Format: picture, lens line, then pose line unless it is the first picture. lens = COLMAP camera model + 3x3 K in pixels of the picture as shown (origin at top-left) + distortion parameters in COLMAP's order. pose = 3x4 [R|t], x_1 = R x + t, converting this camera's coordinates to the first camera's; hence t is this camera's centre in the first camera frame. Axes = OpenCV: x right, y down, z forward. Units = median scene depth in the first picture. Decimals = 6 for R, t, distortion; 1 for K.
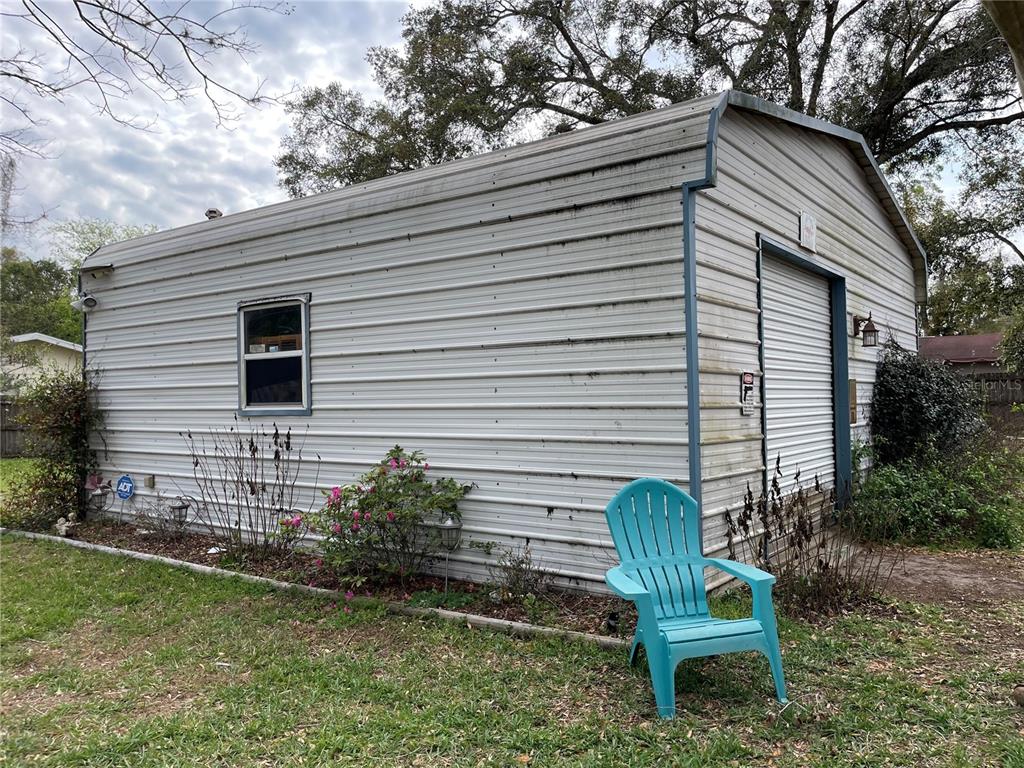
lens RADIAL K [[780.2, 0, 514.5], [0, 780.2, 379.7], [0, 0, 1]] dist [0.051981, -0.035280]
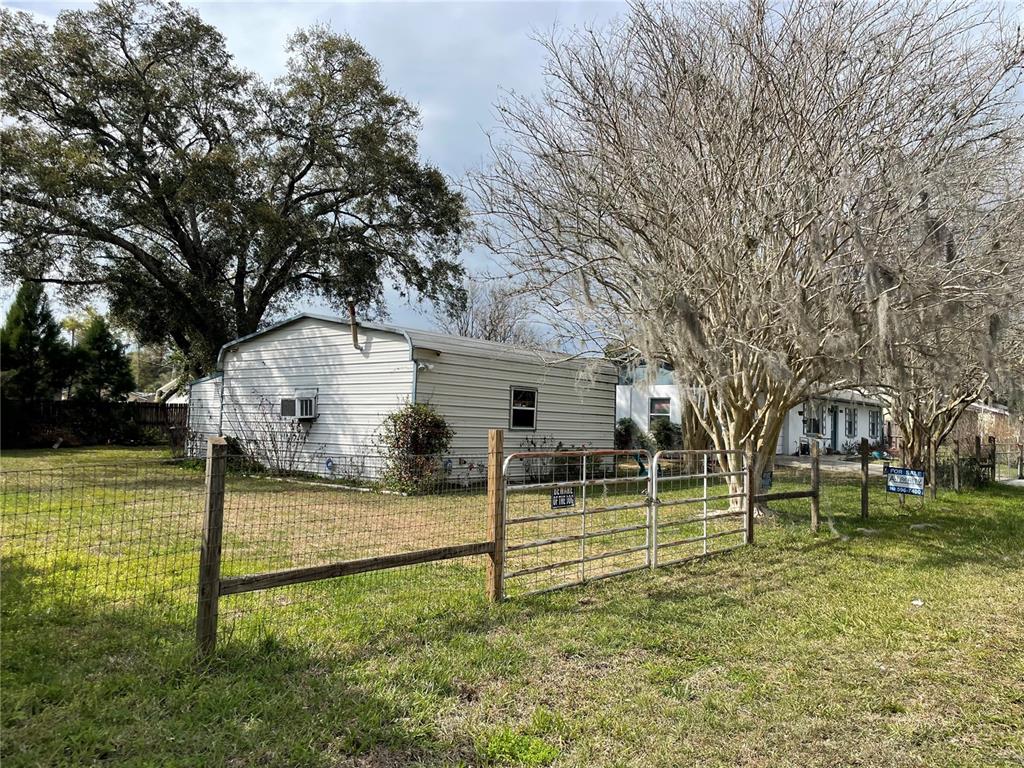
lens RADIAL K [[780.2, 0, 515.5], [0, 780.2, 386.9], [0, 0, 1]] dist [0.051981, -0.035280]
pose [[0.076079, 0.063035, 0.995107, -3.072537], [-0.062568, 0.996335, -0.058330, 0.054336], [-0.995137, -0.057825, 0.079745, 0.853454]]
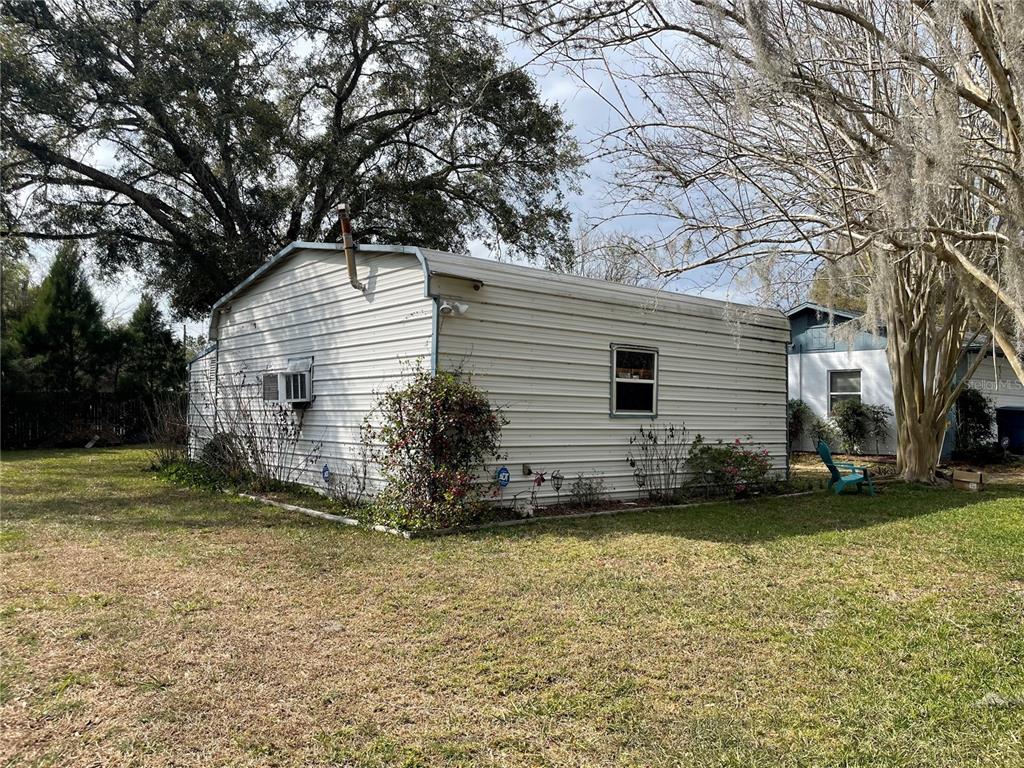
lens RADIAL K [[780.2, 0, 508.3], [0, 780.2, 382.4], [0, 0, 1]] dist [0.051981, -0.035280]
pose [[0.259944, 0.054404, 0.964090, -2.018736], [-0.048224, 0.997897, -0.043309, 0.057096], [-0.964419, -0.035234, 0.262021, 0.861875]]
